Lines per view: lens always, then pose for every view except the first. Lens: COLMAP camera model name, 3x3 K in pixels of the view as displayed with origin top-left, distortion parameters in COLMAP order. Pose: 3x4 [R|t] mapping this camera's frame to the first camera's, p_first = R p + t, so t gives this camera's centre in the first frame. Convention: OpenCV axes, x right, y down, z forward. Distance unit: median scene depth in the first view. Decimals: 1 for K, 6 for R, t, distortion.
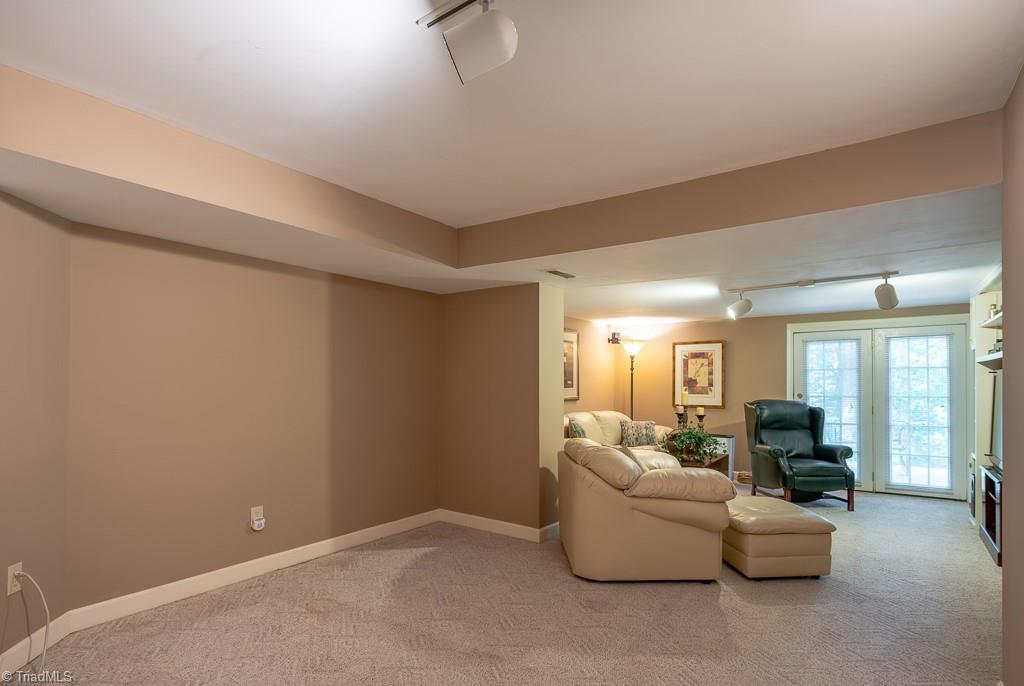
lens RADIAL K [[512.9, 0, 512.6], [0, 512.9, 380.2], [0, 0, 1]] dist [0.000336, 0.000098]
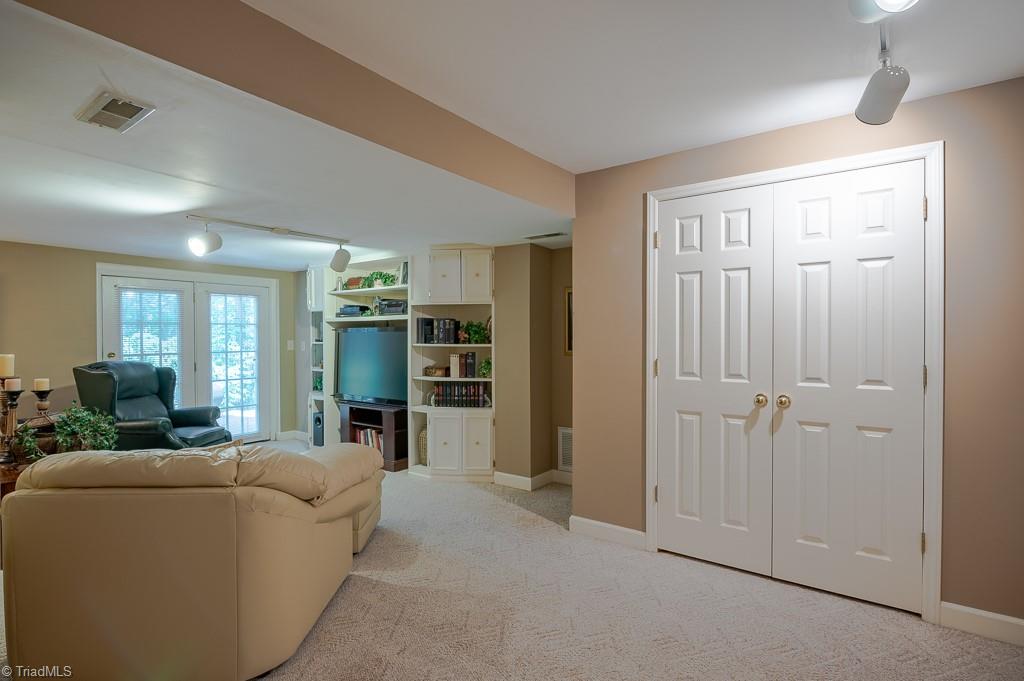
lens RADIAL K [[515.5, 0, 512.0], [0, 515.5, 340.5], [0, 0, 1]] dist [0.001113, 0.000126]
pose [[0.015168, -0.009246, 0.999842, -0.260220], [-0.002307, 0.999954, 0.009282, -0.001501], [-0.999882, -0.002447, 0.015146, 0.413680]]
